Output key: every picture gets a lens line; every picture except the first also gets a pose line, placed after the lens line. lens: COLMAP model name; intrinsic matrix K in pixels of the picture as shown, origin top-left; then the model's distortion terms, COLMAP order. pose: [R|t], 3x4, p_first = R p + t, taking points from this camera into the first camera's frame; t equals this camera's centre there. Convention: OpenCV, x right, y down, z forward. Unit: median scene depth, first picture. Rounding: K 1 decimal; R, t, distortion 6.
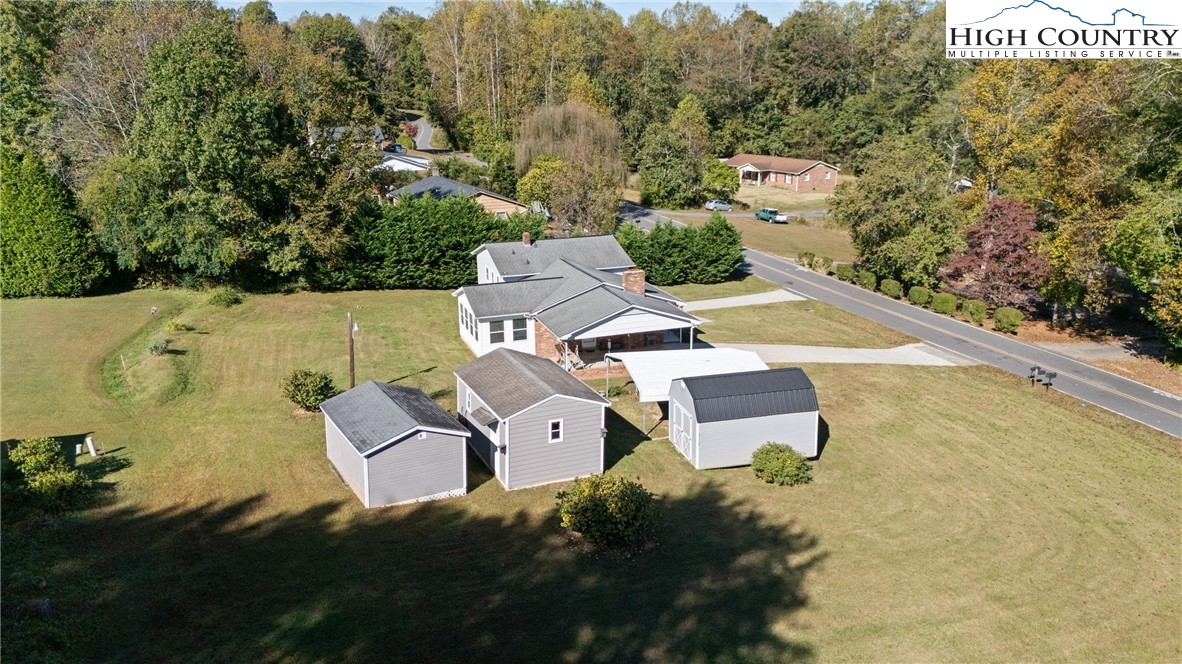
lens RADIAL K [[878.6, 0, 591.0], [0, 878.6, 332.0], [0, 0, 1]] dist [0.111469, -0.128678]
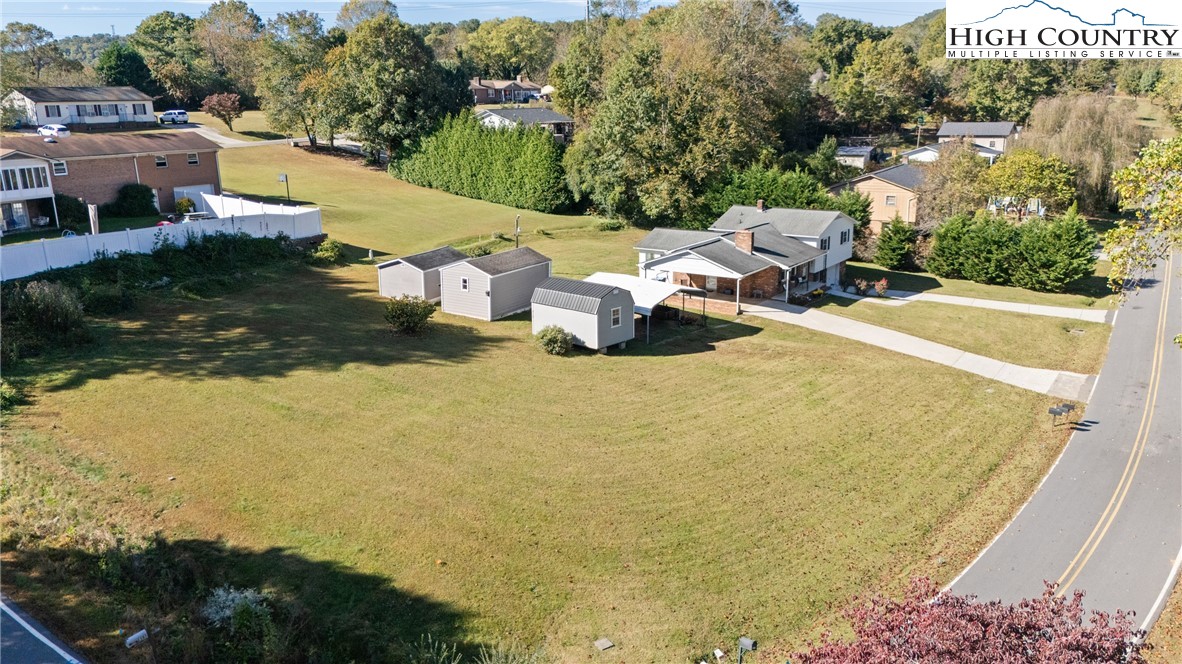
lens RADIAL K [[878.6, 0, 591.0], [0, 878.6, 332.0], [0, 0, 1]] dist [0.111469, -0.128678]
pose [[0.606564, 0.217176, -0.764797, 0.728922], [-0.211089, 0.971433, 0.108438, -0.018702], [0.766500, 0.095666, 0.635080, 0.046427]]
